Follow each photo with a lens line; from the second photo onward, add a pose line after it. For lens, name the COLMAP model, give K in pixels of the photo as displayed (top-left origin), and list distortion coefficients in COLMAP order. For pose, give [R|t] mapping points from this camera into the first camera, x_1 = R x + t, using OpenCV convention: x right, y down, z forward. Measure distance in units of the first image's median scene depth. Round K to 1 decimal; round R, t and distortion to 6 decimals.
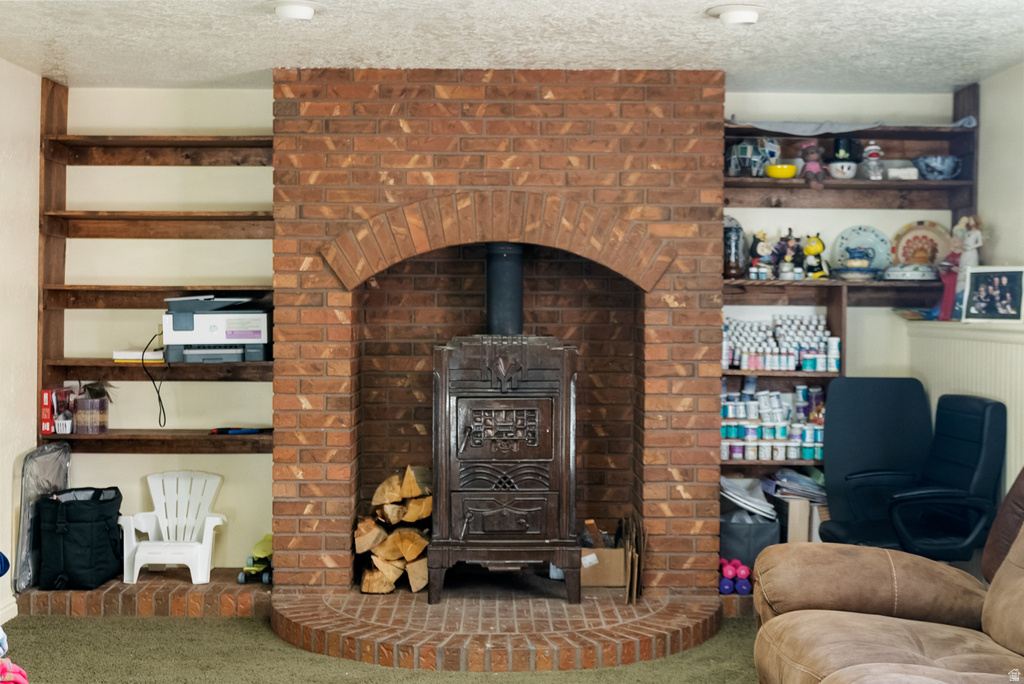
lens RADIAL K [[1326.9, 0, 512.0], [0, 1326.9, 342.0], [0, 0, 1]] dist [0.014077, 0.013605]
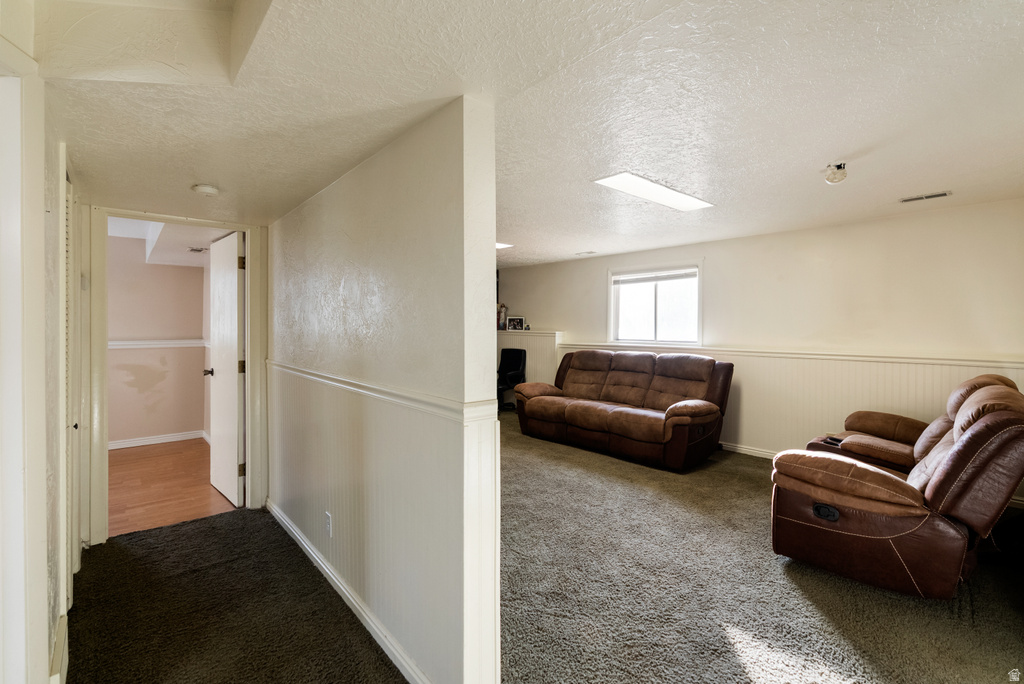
lens RADIAL K [[471.1, 0, 513.5], [0, 471.1, 331.5], [0, 0, 1]] dist [-0.002559, -0.000681]
pose [[0.750681, -0.010271, 0.660585, -0.559549], [0.015069, 0.999885, -0.001577, -0.008988], [-0.660493, 0.011138, 0.750750, -0.083558]]
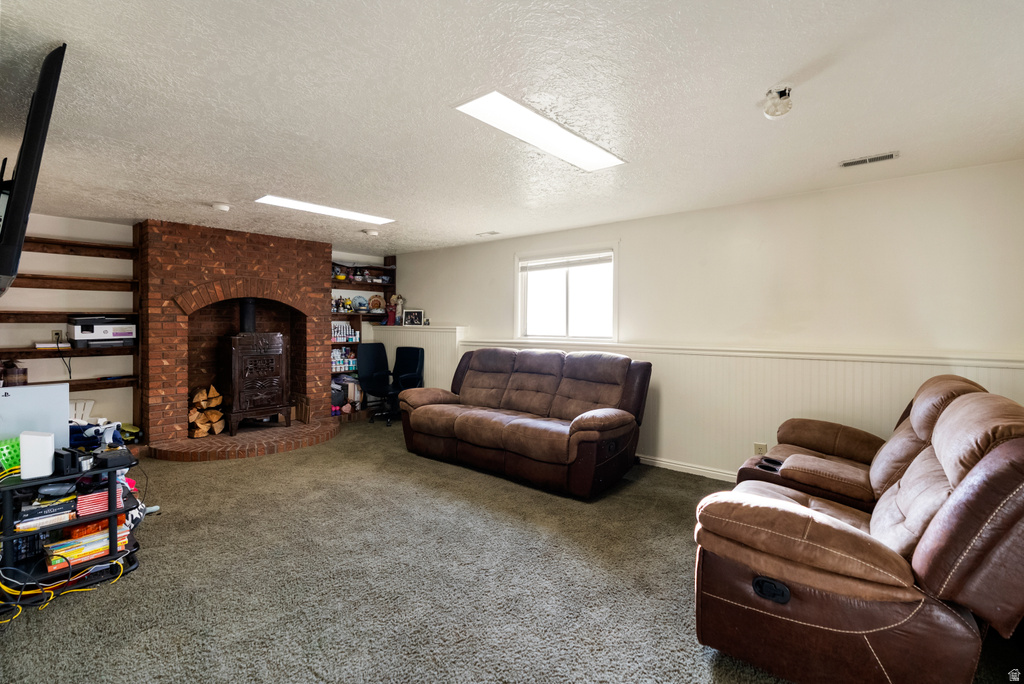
lens RADIAL K [[471.1, 0, 513.5], [0, 471.1, 331.5], [0, 0, 1]] dist [-0.002559, -0.000681]
pose [[0.653599, -0.017921, 0.756629, -0.378160], [0.019285, 0.999789, 0.007021, -0.003140], [-0.756595, 0.010002, 0.653807, -0.016725]]
